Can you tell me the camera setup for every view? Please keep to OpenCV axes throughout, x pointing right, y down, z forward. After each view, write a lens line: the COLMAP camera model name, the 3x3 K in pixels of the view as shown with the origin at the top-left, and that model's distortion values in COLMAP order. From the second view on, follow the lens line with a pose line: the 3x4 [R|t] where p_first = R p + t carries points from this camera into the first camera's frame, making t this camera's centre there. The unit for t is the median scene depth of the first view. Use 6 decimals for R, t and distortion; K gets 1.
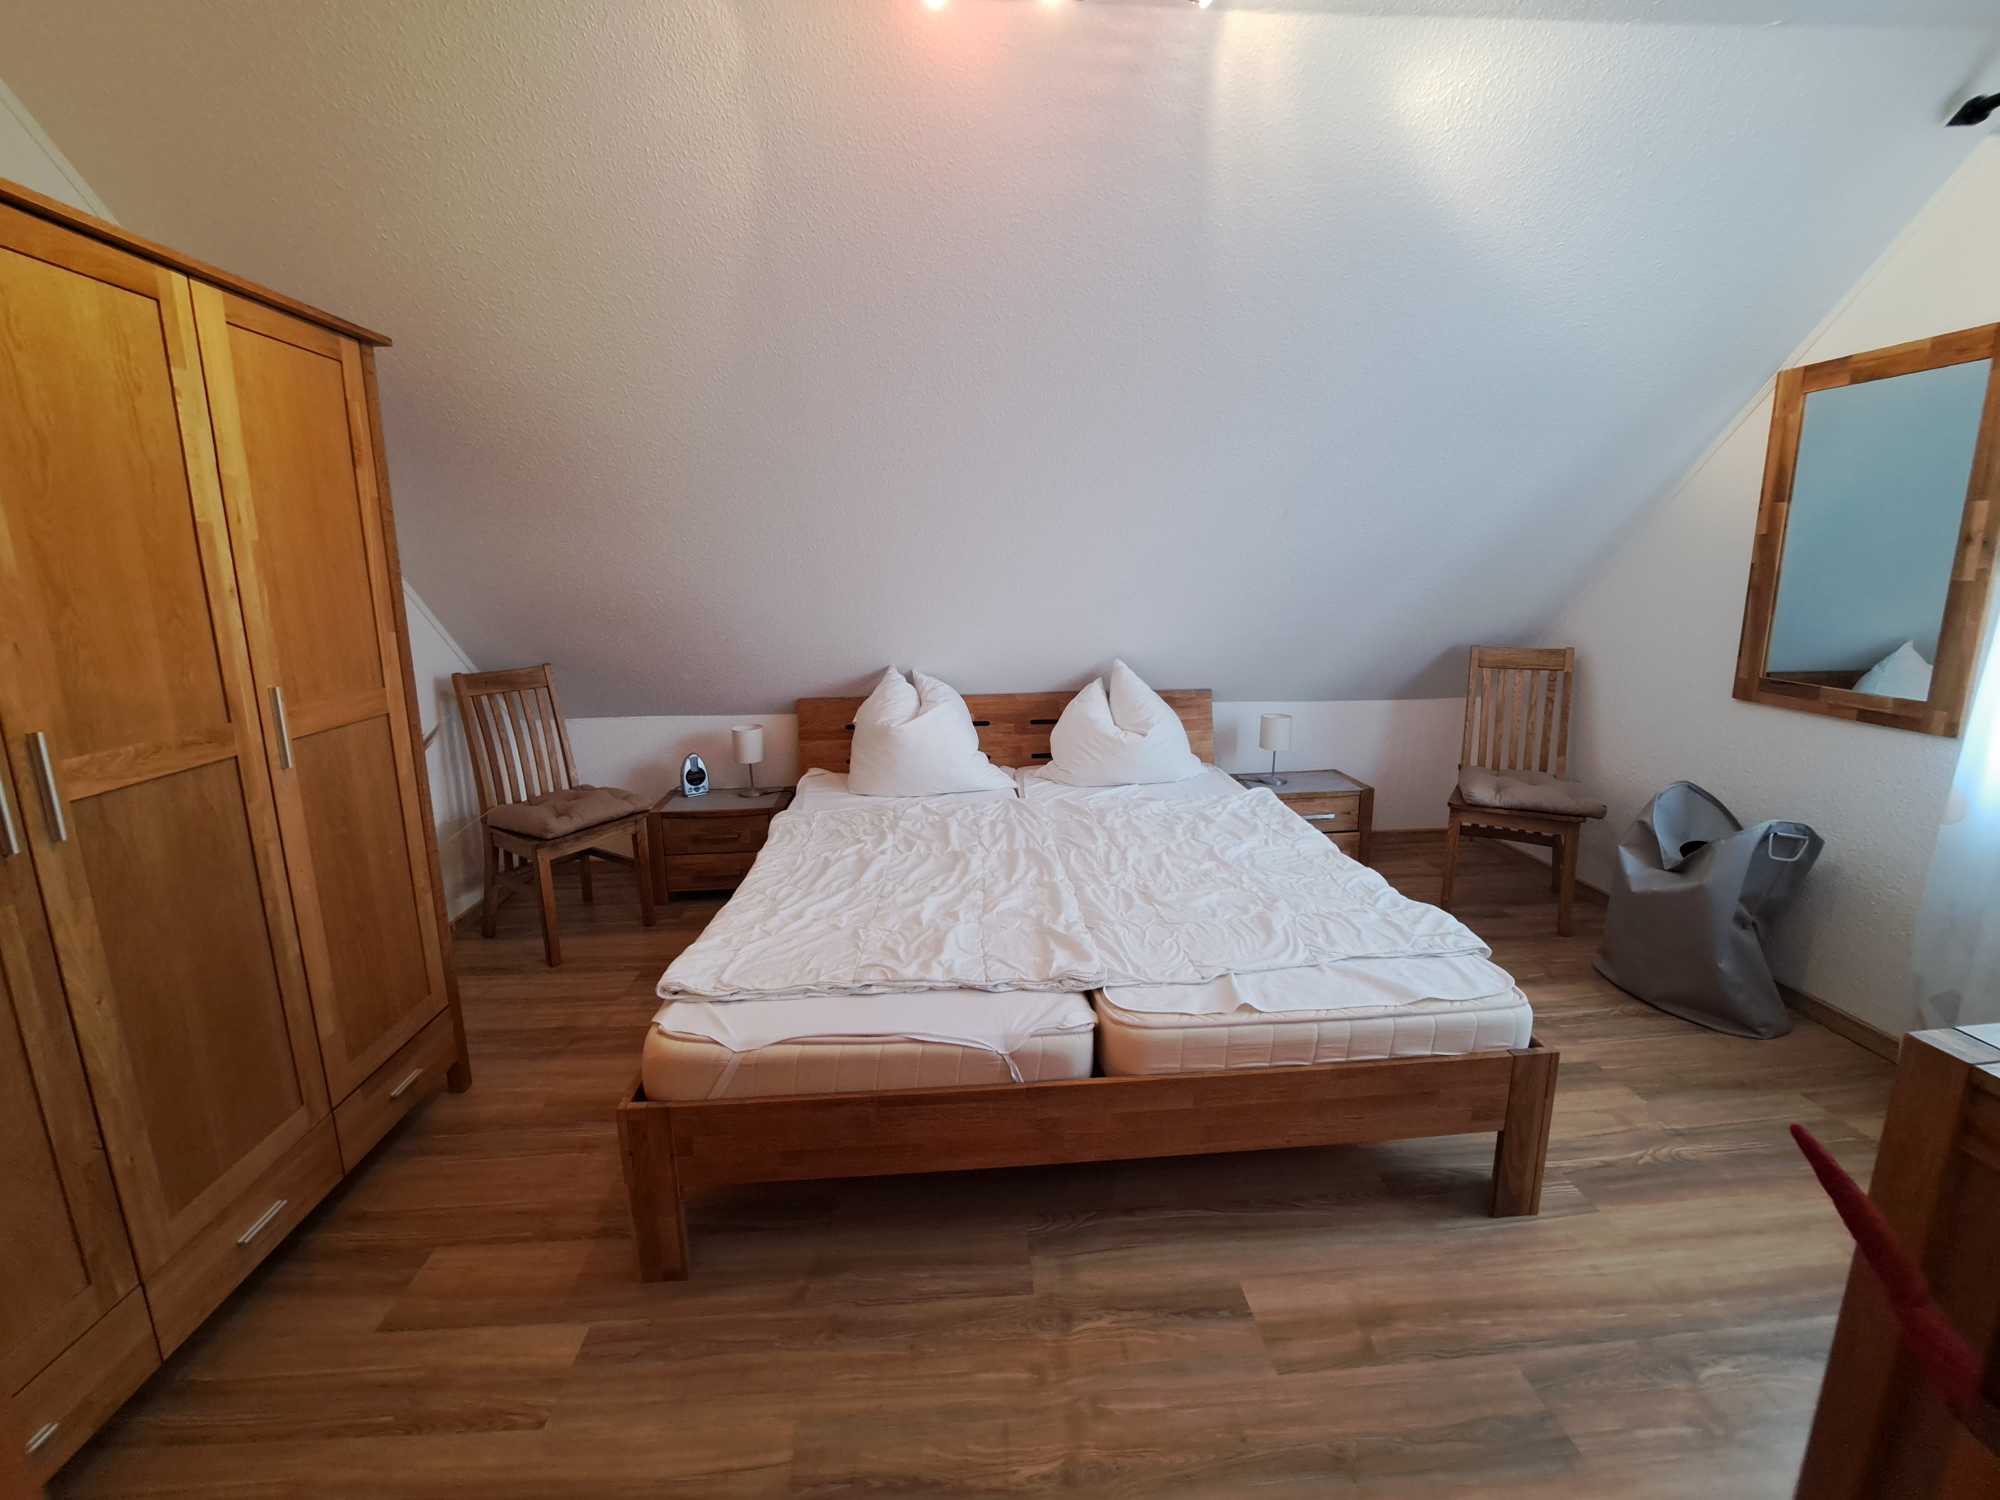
lens RADIAL K [[796.8, 0, 1000.9], [0, 796.8, 714.3], [0, 0, 1]] dist [0.000093, -0.000040]
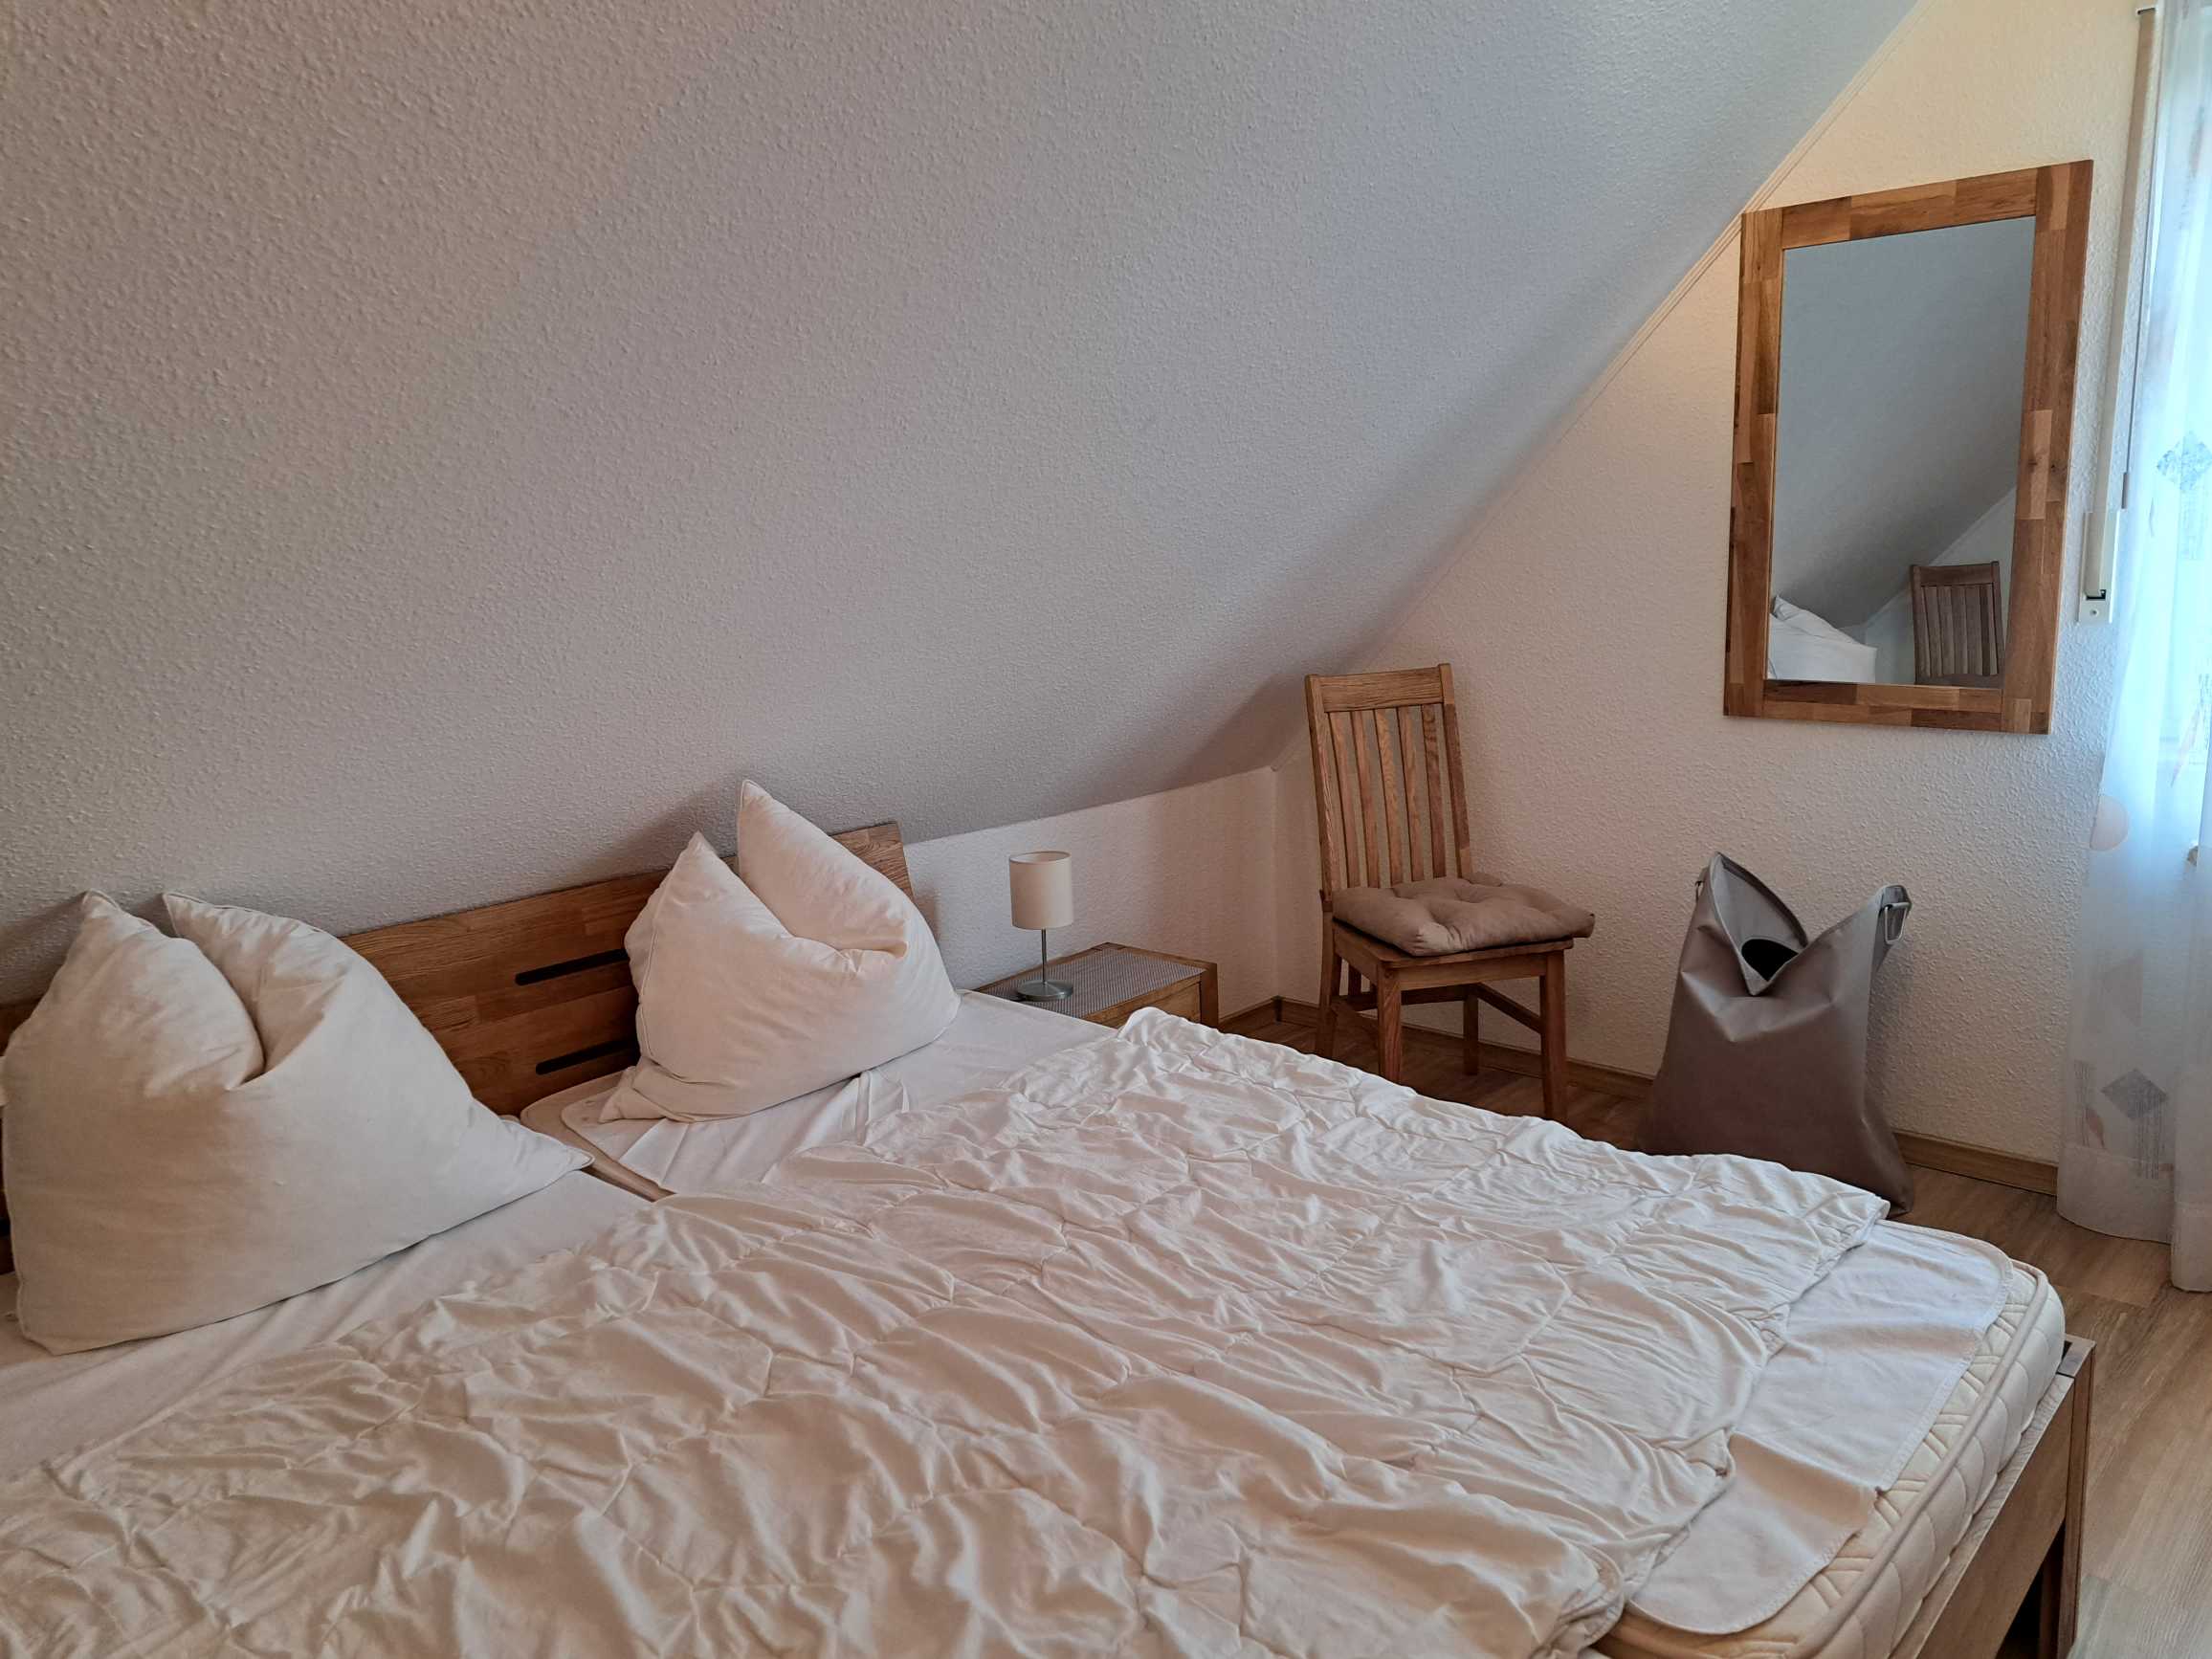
lens RADIAL K [[1581.3, 0, 1106.0], [0, 1581.3, 829.5], [0, 0, 1]] dist [0.082444, -0.076526]
pose [[0.724600, -0.143705, 0.674021, -0.350247], [0.156149, 0.986818, 0.042528, -0.064311], [-0.671247, 0.074432, 0.737487, 0.389871]]
